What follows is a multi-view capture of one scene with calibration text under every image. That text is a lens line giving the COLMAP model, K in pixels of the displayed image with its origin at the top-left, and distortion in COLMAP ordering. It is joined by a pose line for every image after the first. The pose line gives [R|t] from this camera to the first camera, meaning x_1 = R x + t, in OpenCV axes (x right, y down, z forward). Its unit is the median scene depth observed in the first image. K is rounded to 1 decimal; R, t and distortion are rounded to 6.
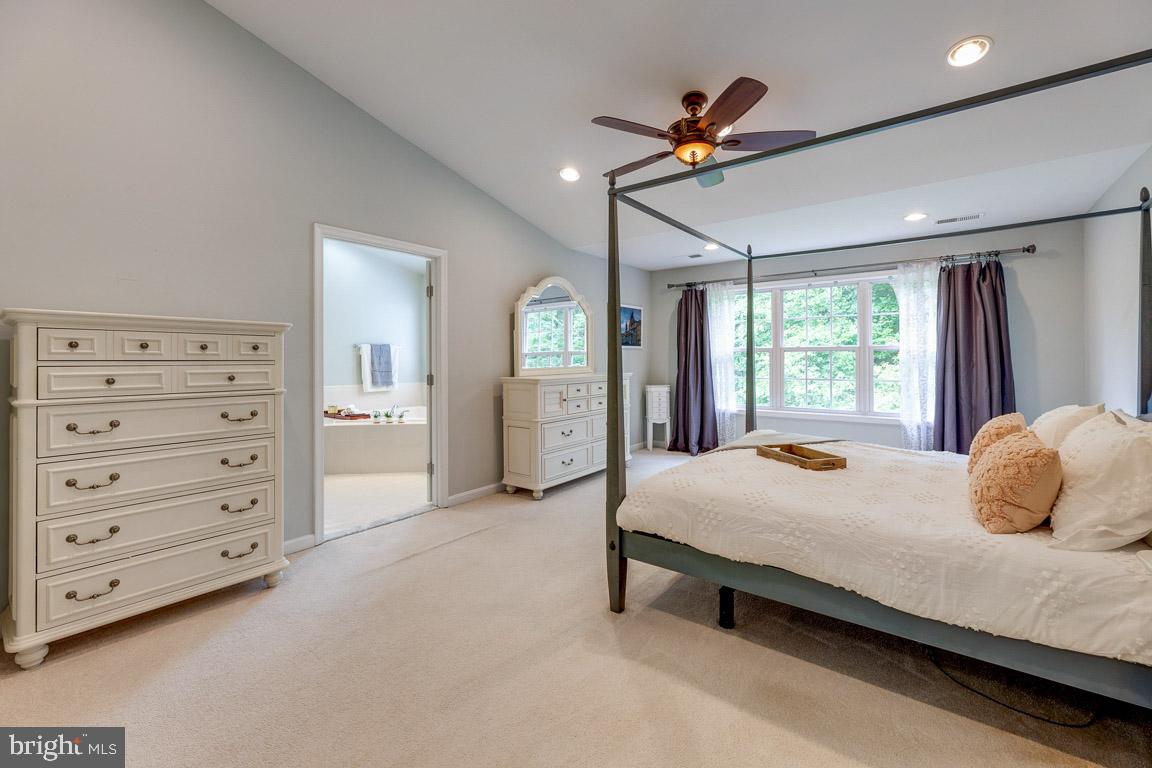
lens RADIAL K [[491.5, 0, 580.9], [0, 491.5, 360.5], [0, 0, 1]] dist [0.004136, 0.000395]
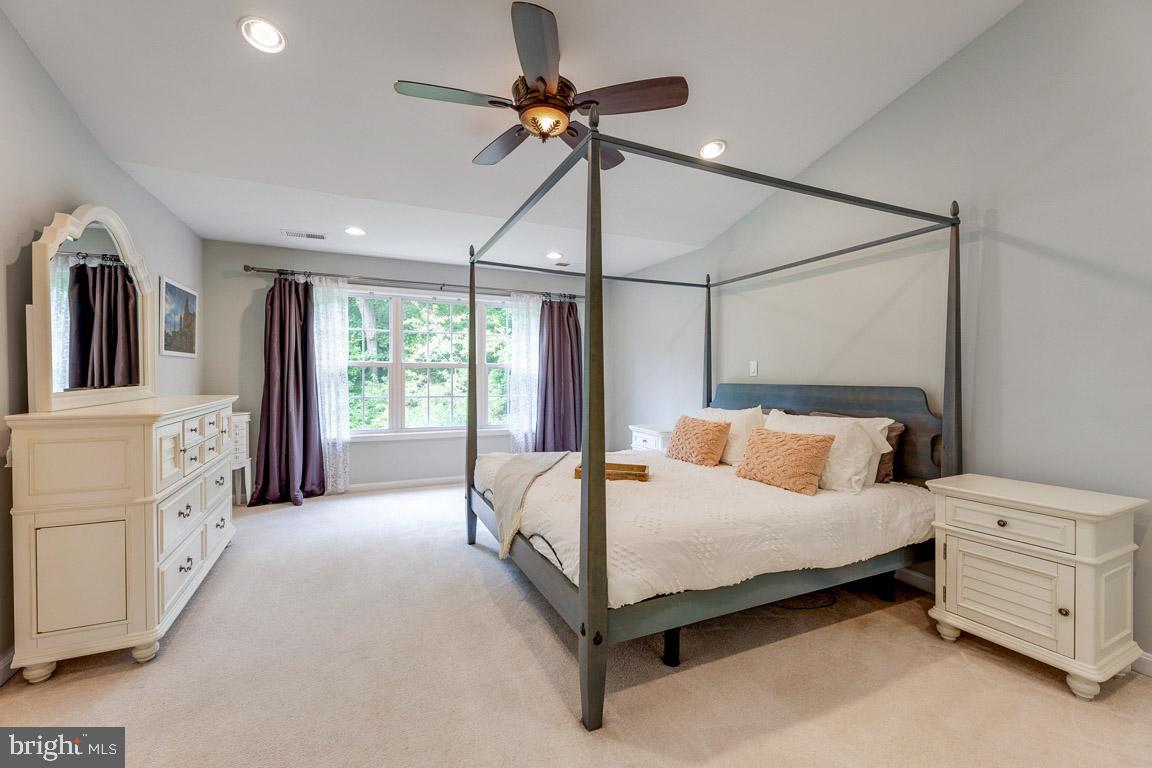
lens RADIAL K [[490.9, 0, 576.0], [0, 490.9, 384.0], [0, 0, 1]] dist [0.001869, 0.000223]
pose [[0.452786, -0.008860, 0.891575, -0.303558], [-0.004930, 0.999910, 0.012440, -0.000040], [-0.891606, -0.010028, 0.452701, 0.370791]]
